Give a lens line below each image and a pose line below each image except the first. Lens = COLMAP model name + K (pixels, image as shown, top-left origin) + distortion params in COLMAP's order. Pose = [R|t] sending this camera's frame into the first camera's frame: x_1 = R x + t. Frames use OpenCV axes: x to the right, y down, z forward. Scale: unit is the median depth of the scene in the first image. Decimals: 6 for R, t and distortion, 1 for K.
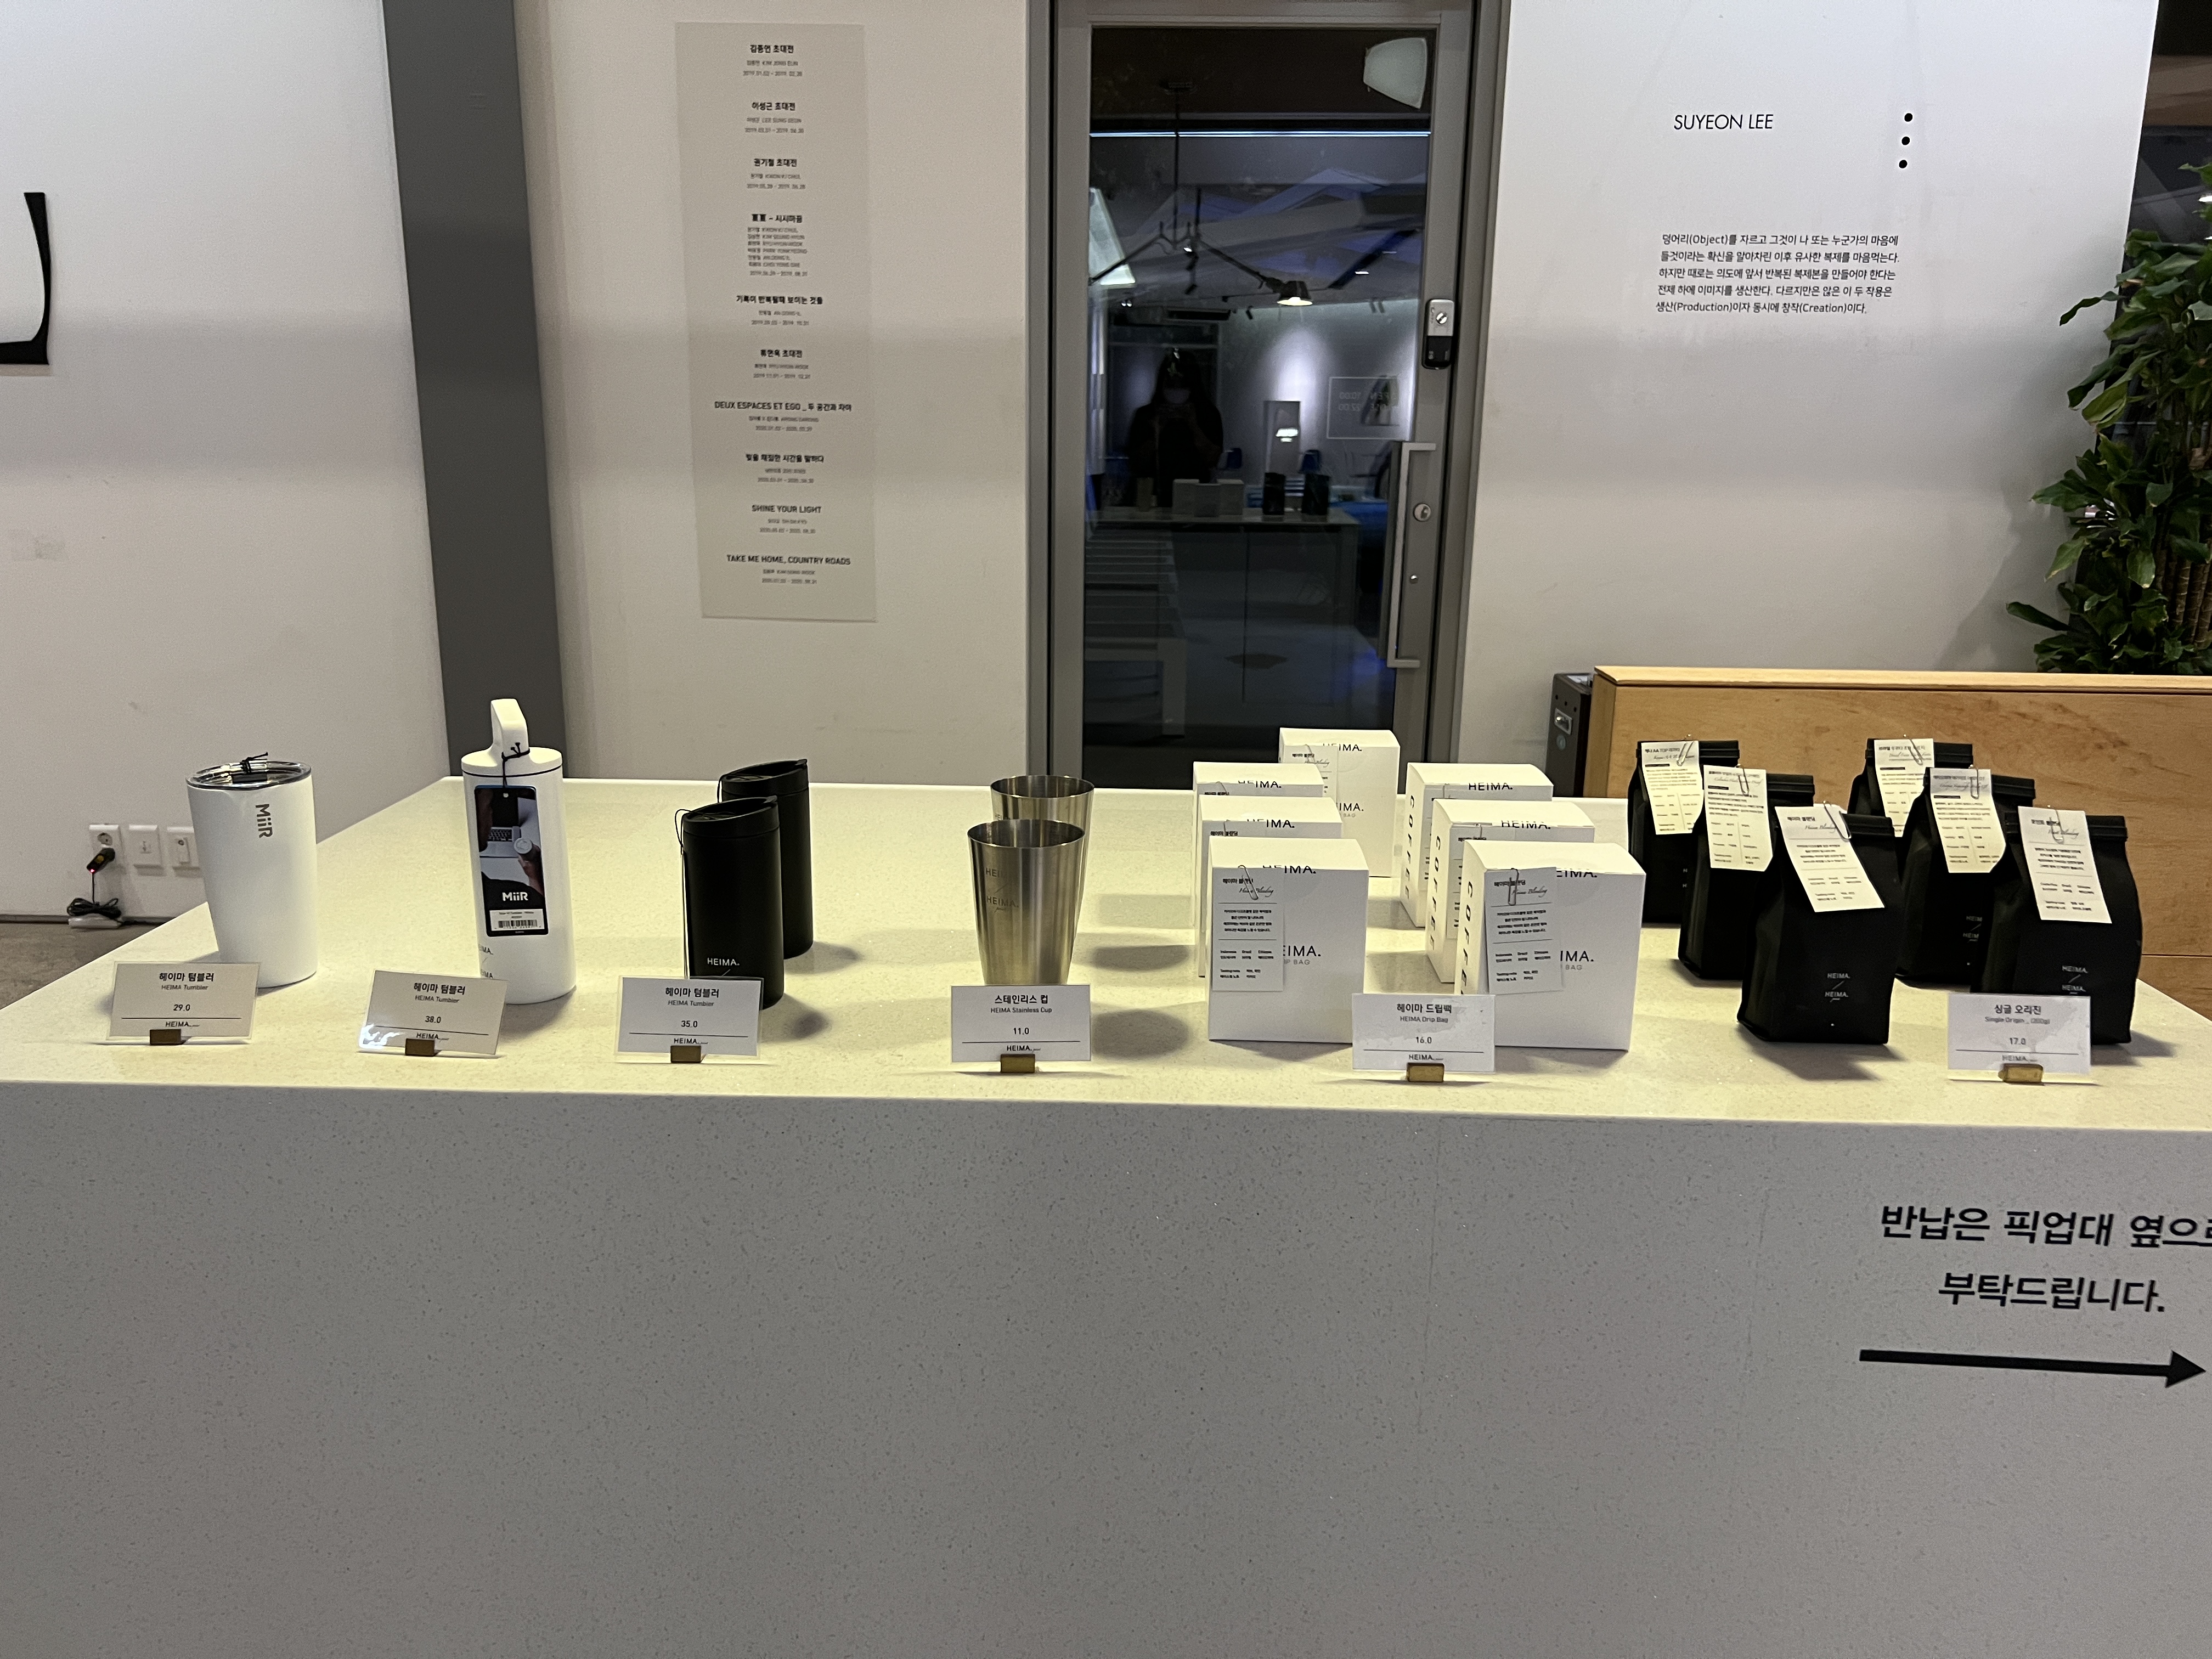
lens RADIAL K [[1703.6, 0, 1121.9], [0, 1703.6, 841.0], [0, 0, 1]] dist [0.012813, -0.012161]
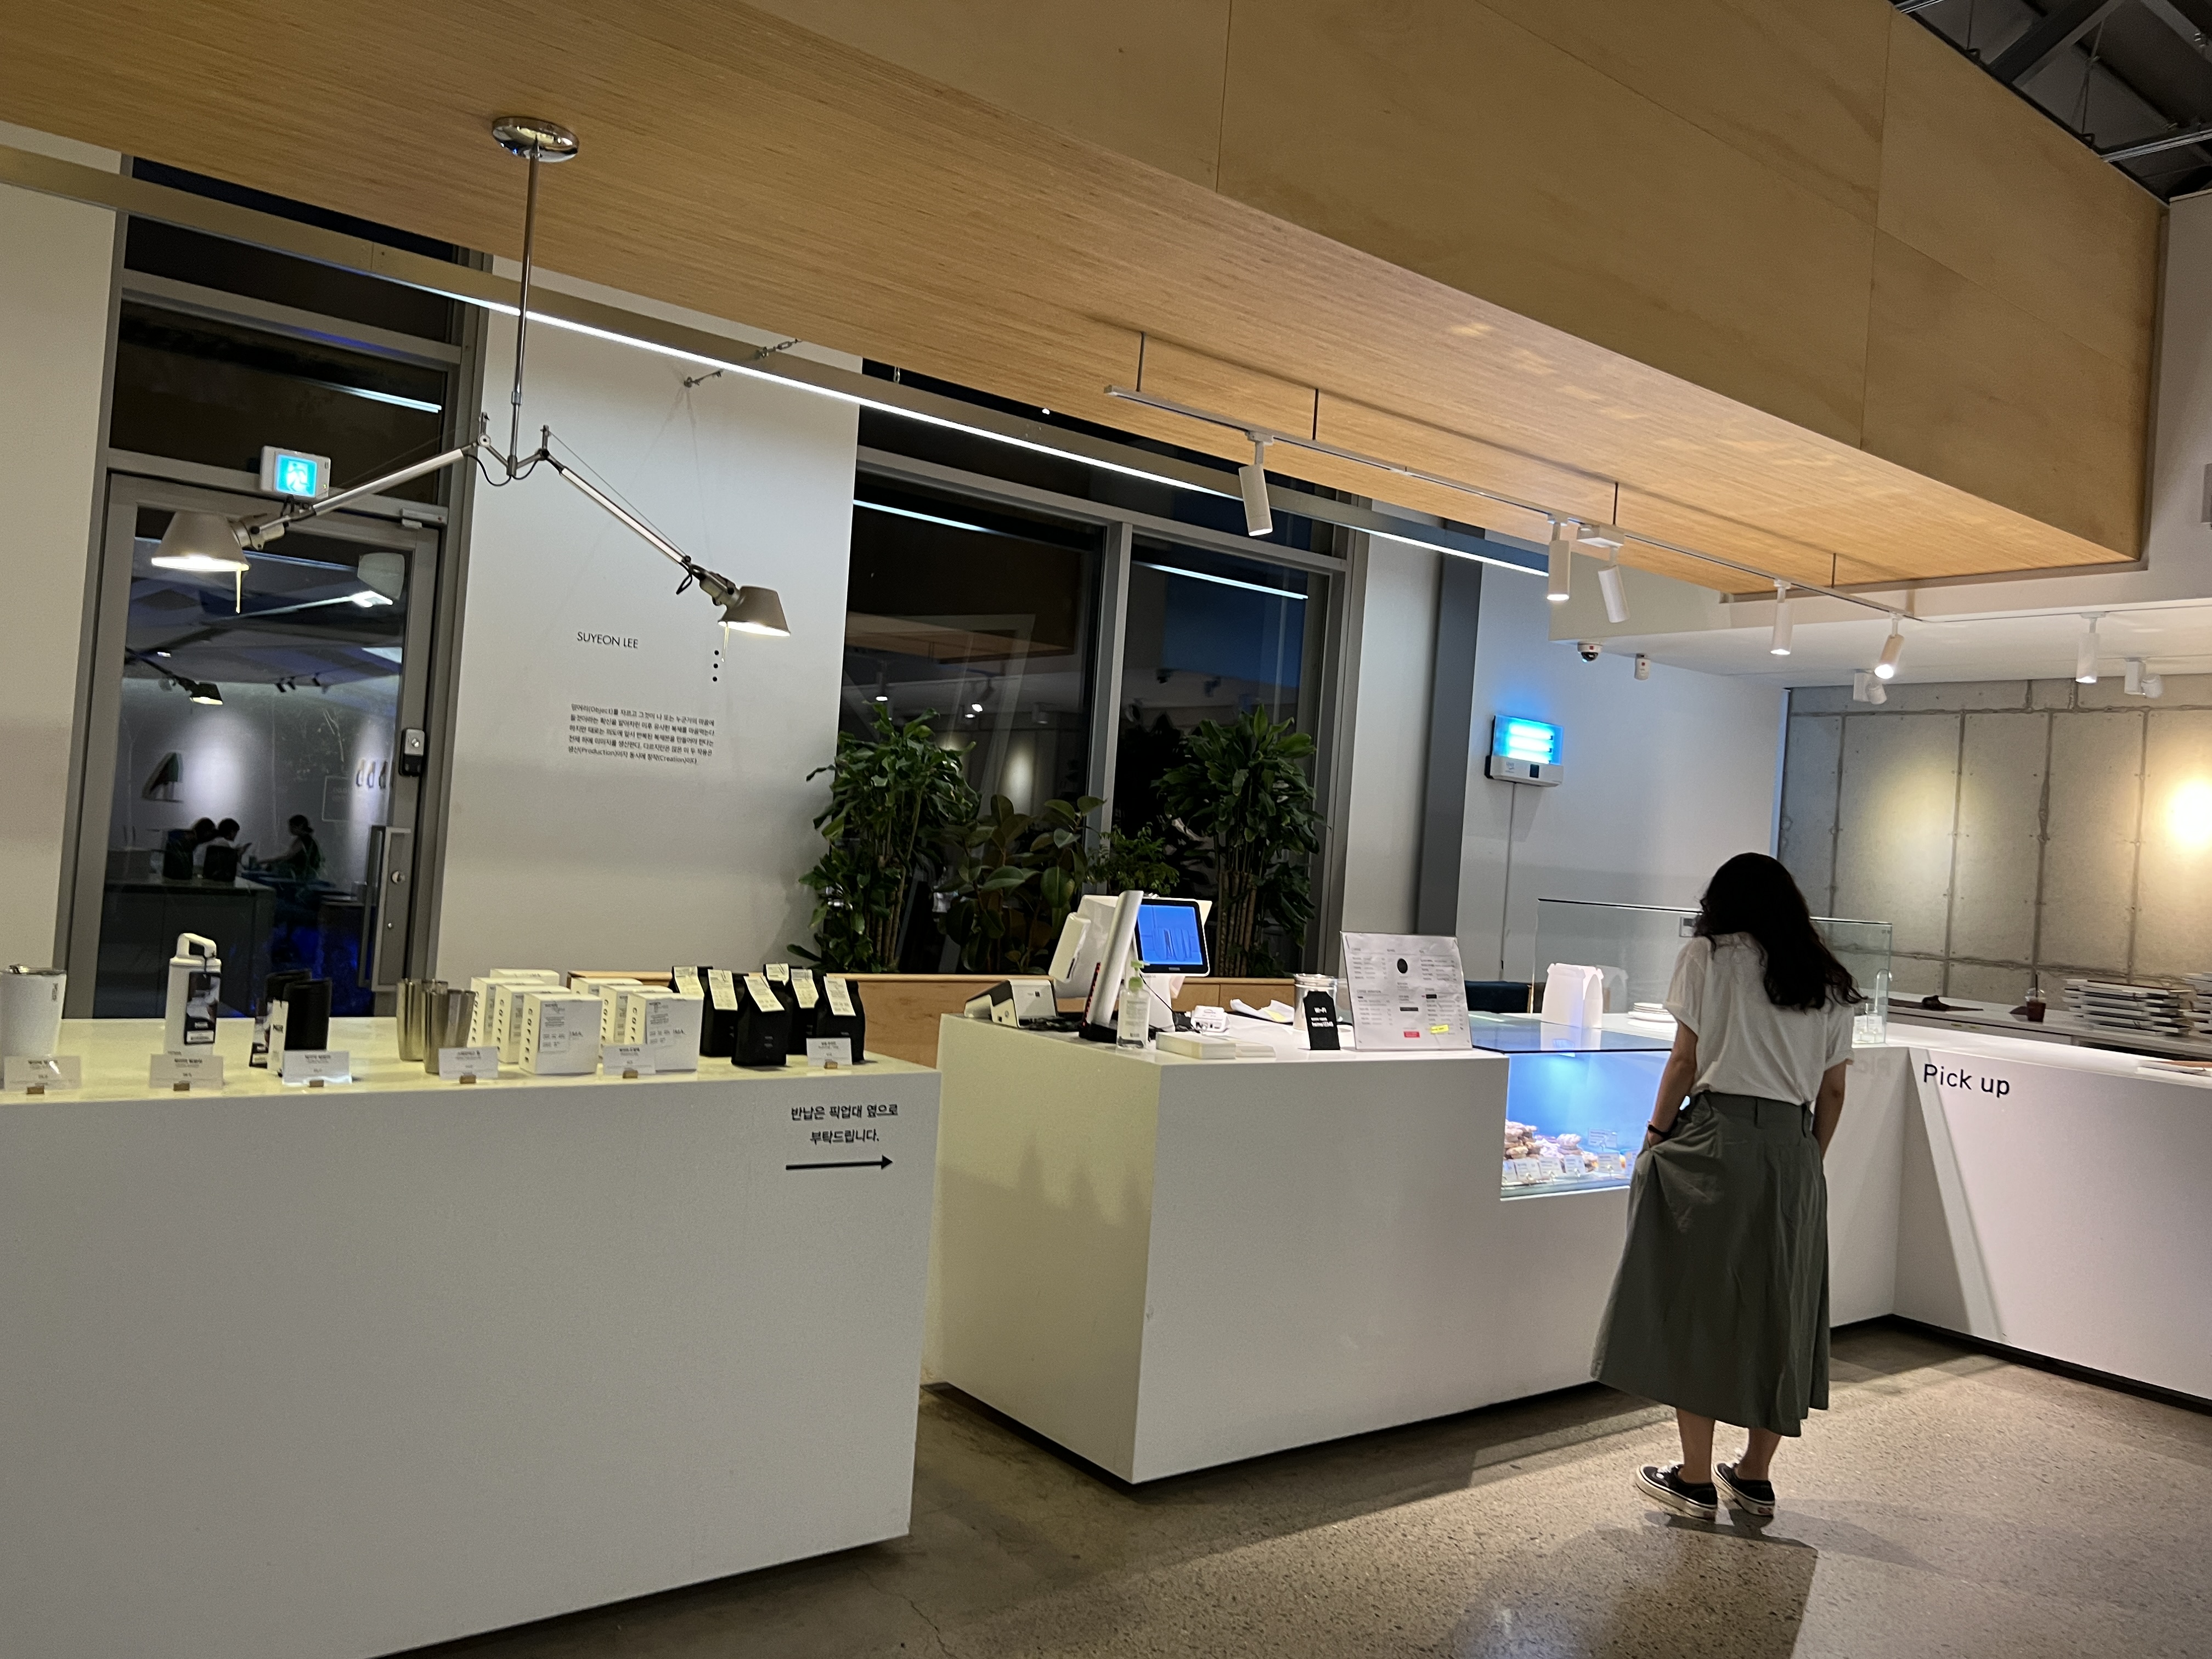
lens RADIAL K [[1703.6, 0, 1114.1], [0, 1703.6, 826.6], [0, 0, 1]] dist [0.012813, -0.012161]
pose [[0.777016, 0.053801, 0.627177, -0.272353], [0.092995, 0.975597, -0.198902, 0.106468], [-0.622573, 0.212874, 0.753052, -0.454402]]
